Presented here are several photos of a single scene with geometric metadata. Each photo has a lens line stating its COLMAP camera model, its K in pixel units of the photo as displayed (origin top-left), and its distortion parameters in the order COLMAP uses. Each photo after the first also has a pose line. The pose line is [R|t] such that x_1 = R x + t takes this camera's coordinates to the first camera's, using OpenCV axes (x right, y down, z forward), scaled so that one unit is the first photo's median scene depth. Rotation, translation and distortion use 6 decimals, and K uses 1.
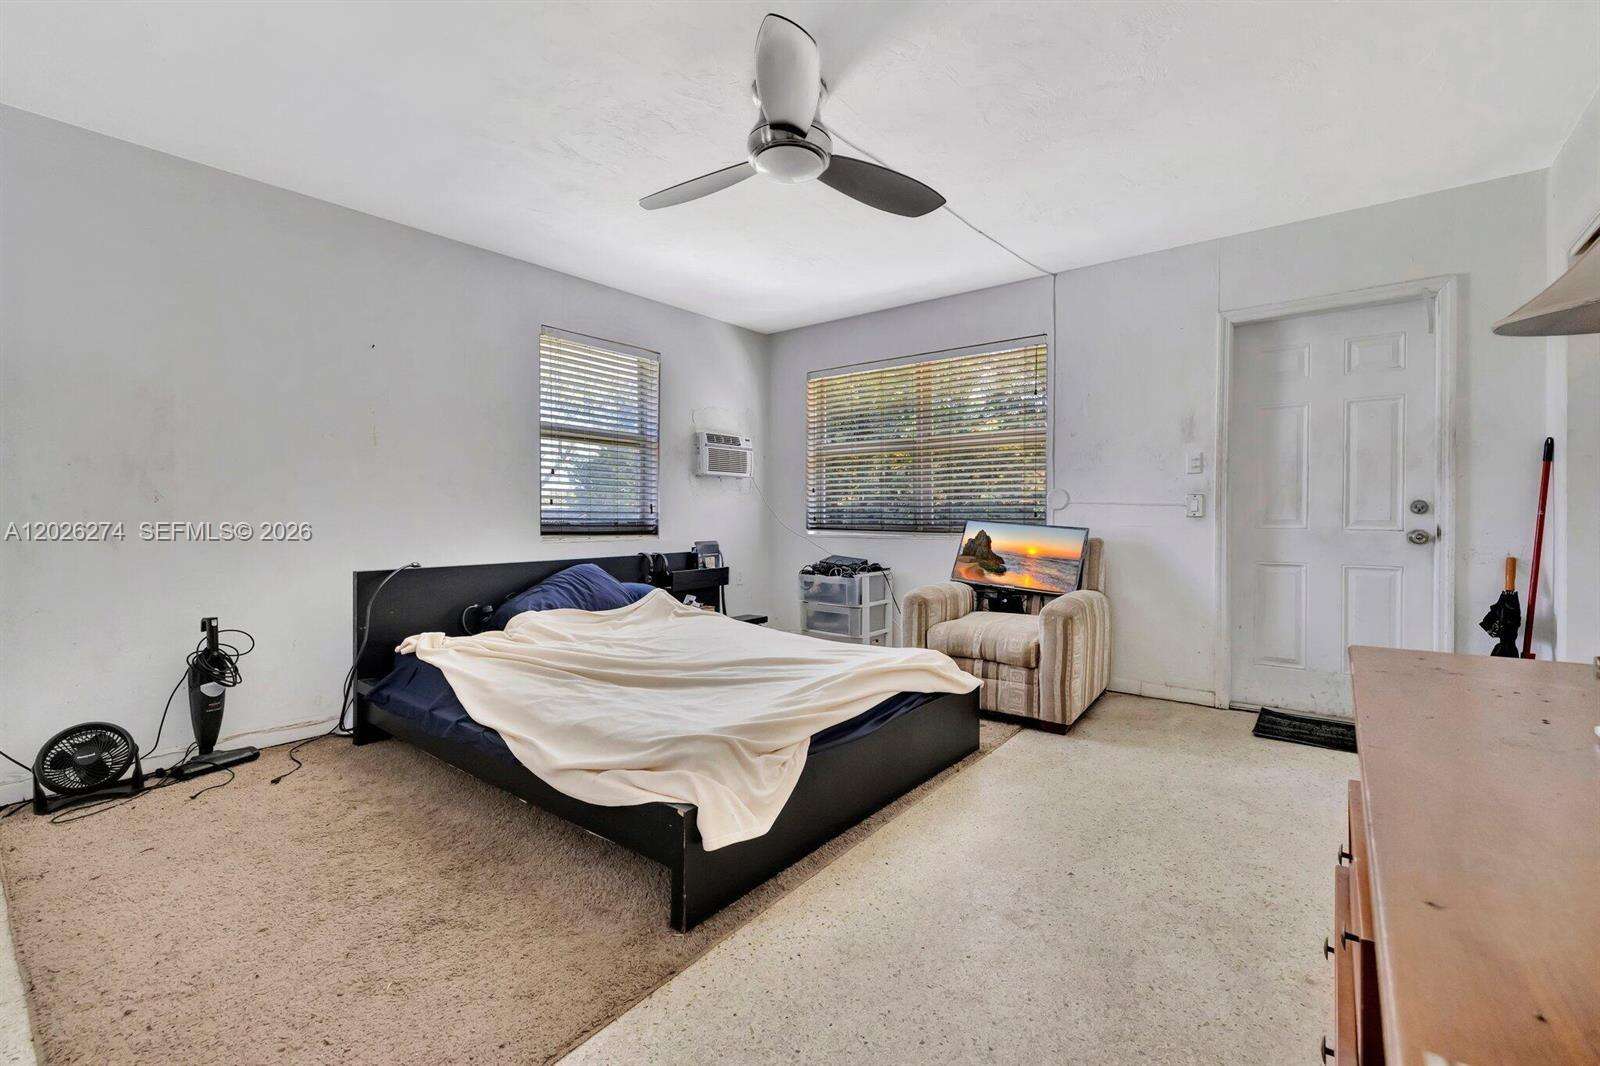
lens RADIAL K [[706.2, 0, 793.2], [0, 706.2, 535.5], [0, 0, 1]] dist [0.023889, 0.000832]
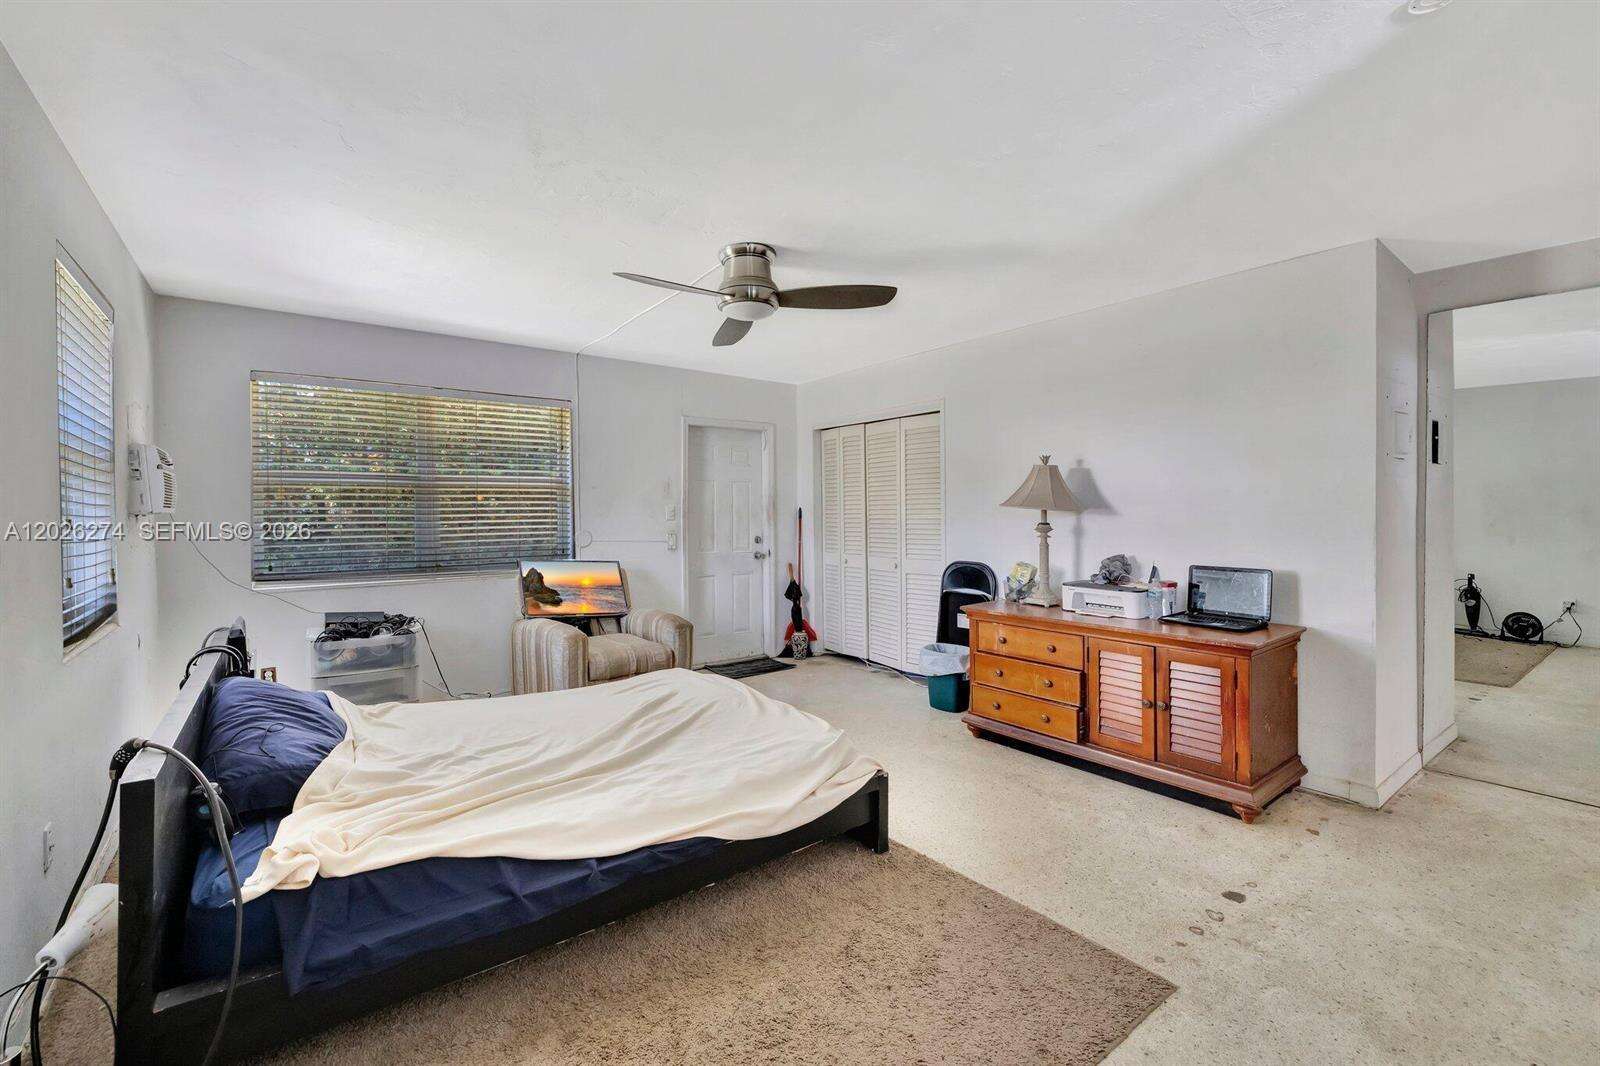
lens RADIAL K [[706.2, 0, 799.4], [0, 706.2, 517.5], [0, 0, 1]] dist [0.023889, 0.000832]
pose [[0.265597, -0.010237, 0.964030, -0.747956], [0.030237, 0.999540, 0.002283, -0.082591], [-0.963610, 0.028543, 0.265784, 0.332779]]
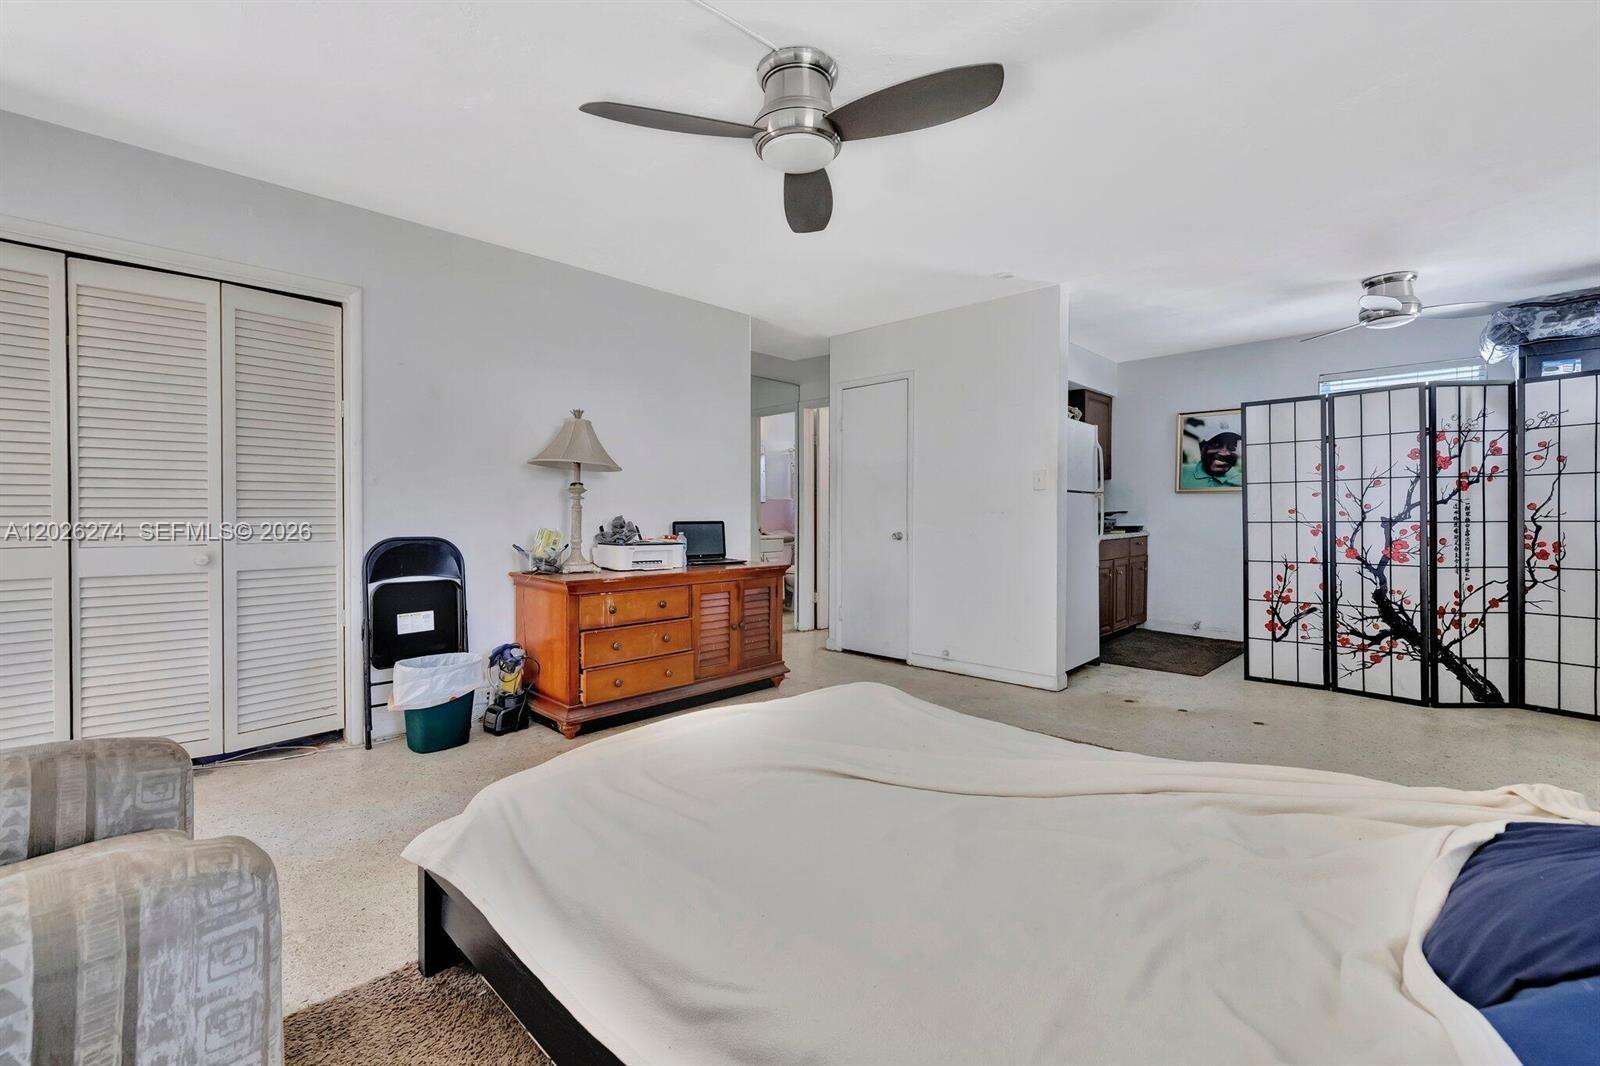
lens RADIAL K [[706.2, 0, 796.4], [0, 706.2, 520.8], [0, 0, 1]] dist [0.023889, 0.000832]
pose [[-0.990005, 0.003125, 0.140997, -0.085612], [0.007553, 0.999495, 0.030880, -0.038111], [-0.140830, 0.031637, -0.989528, 1.151880]]
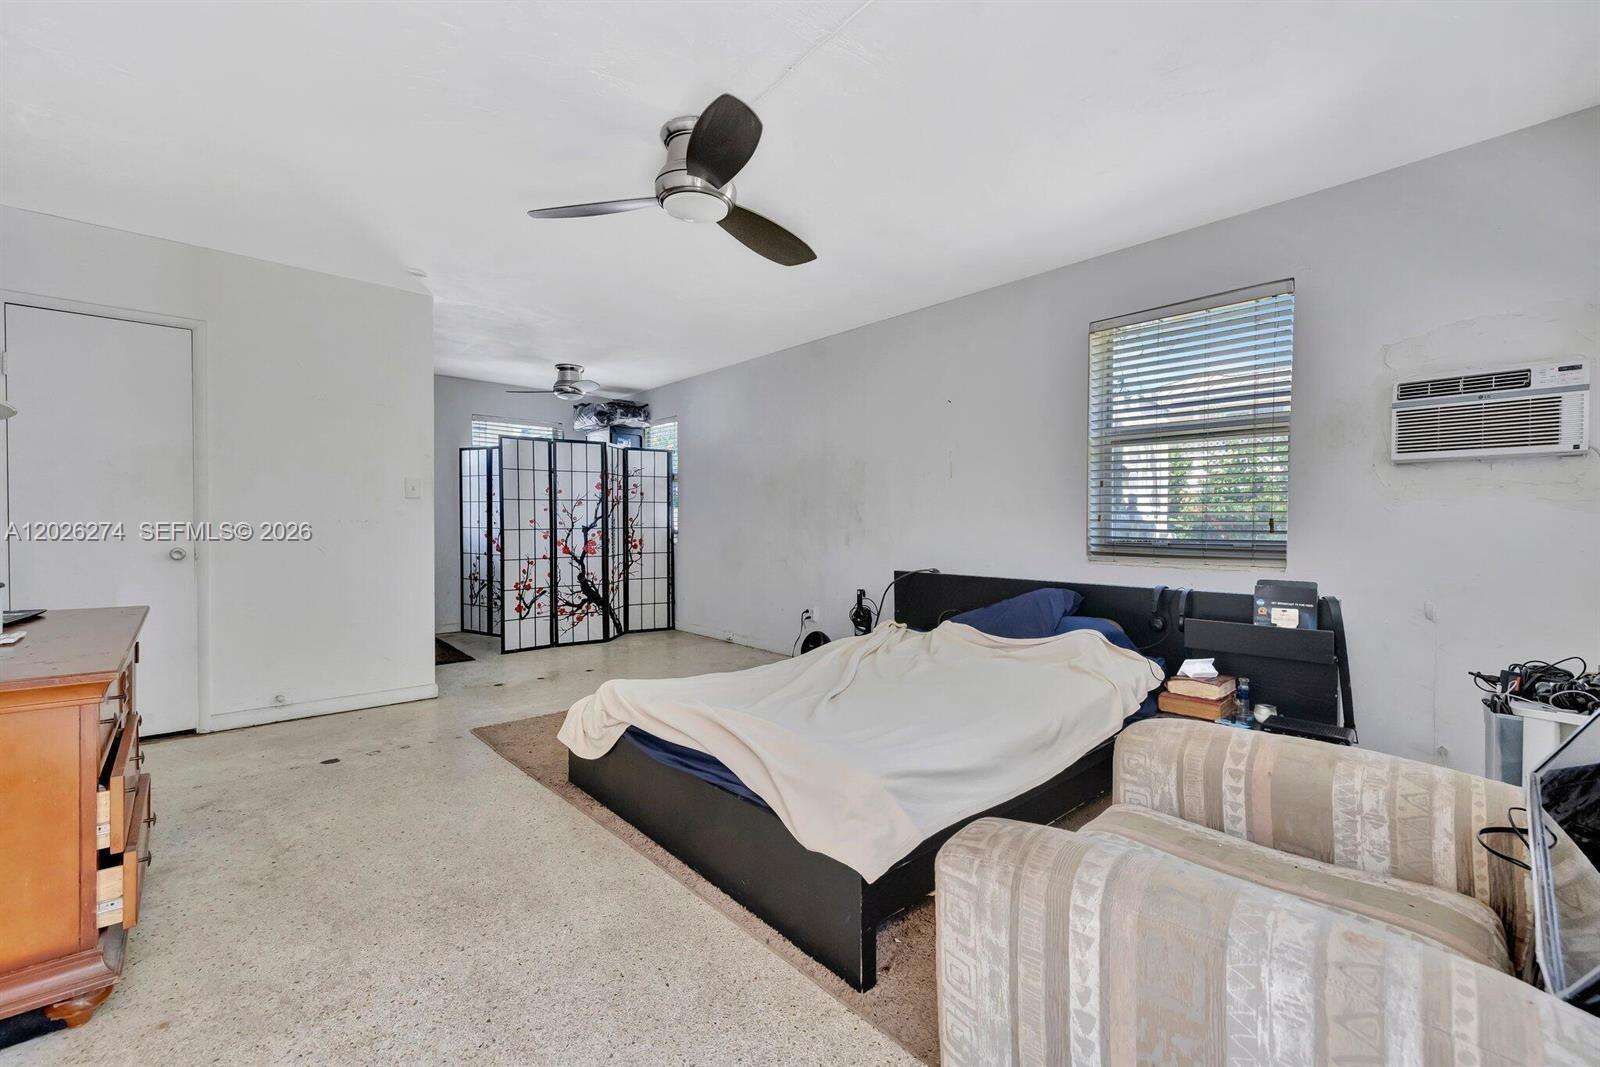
lens RADIAL K [[706.2, 0, 805.5], [0, 706.2, 526.8], [0, 0, 1]] dist [0.023889, 0.000832]
pose [[-0.204501, 0.009401, -0.978821, 0.610552], [-0.028072, 0.999486, 0.015465, -0.040122], [0.978464, 0.030640, -0.204132, 0.827236]]
